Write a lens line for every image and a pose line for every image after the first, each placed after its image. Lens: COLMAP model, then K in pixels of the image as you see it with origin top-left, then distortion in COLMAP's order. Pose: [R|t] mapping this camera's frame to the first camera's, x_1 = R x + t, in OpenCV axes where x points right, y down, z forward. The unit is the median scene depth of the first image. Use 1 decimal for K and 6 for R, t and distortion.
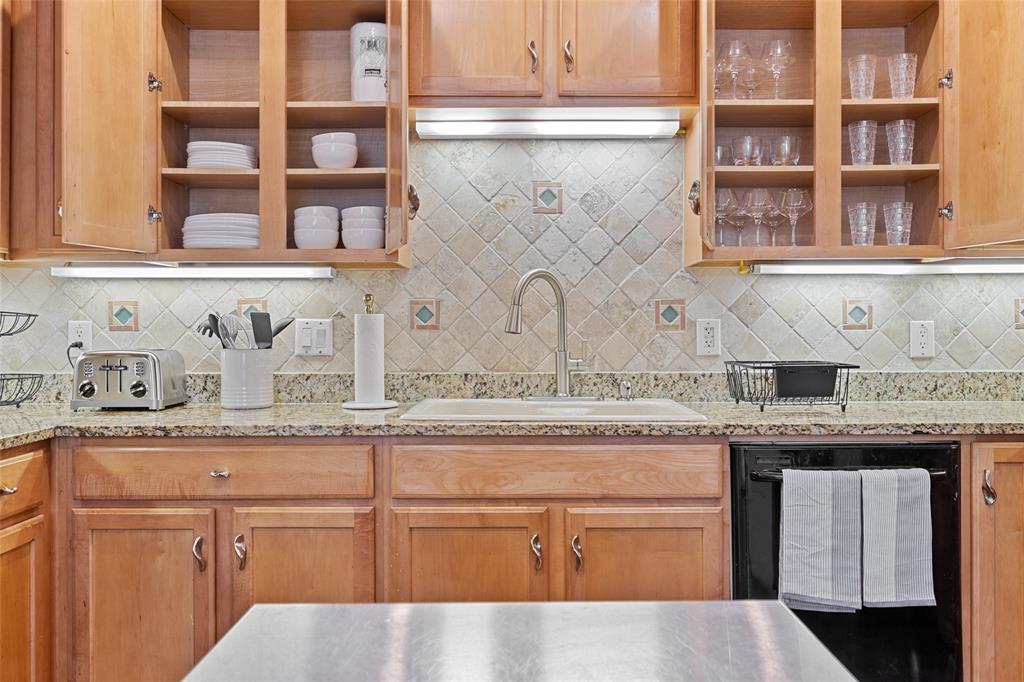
lens RADIAL K [[739.5, 0, 512.6], [0, 739.5, 338.3], [0, 0, 1]] dist [0.011716, -0.000899]
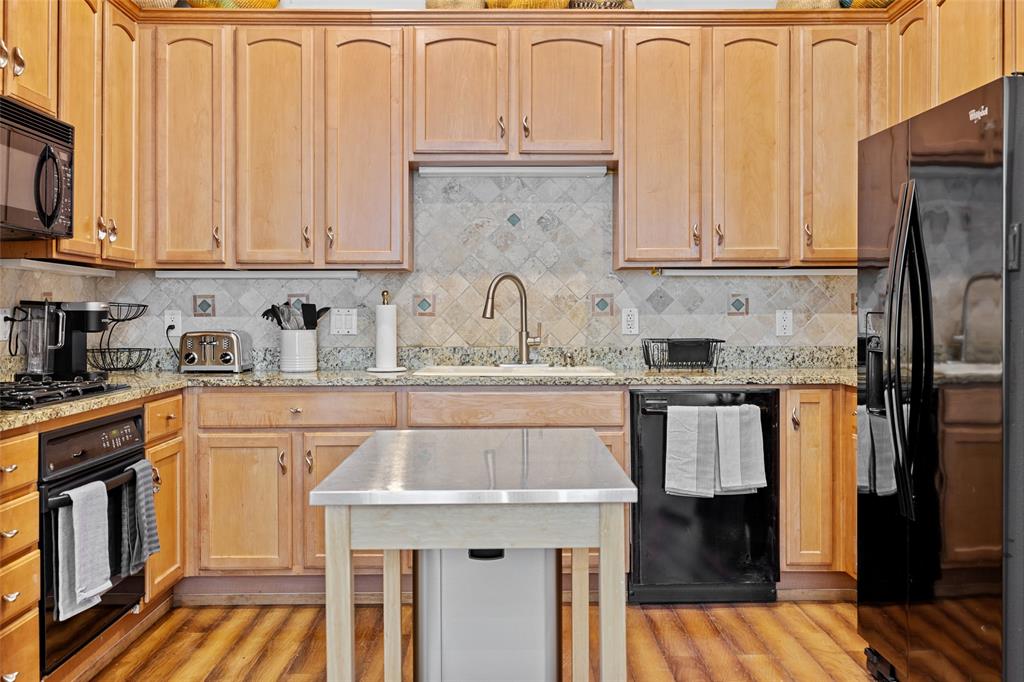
lens RADIAL K [[1609.0, 0, 508.1], [0, 1609.0, 338.7], [0, 0, 1]] dist [-0.004067, 0.000000]
pose [[0.999995, -0.000457, -0.003284, 0.053966], [0.000471, 0.999991, 0.004164, 0.021136], [0.003282, -0.004165, 0.999986, -2.293153]]
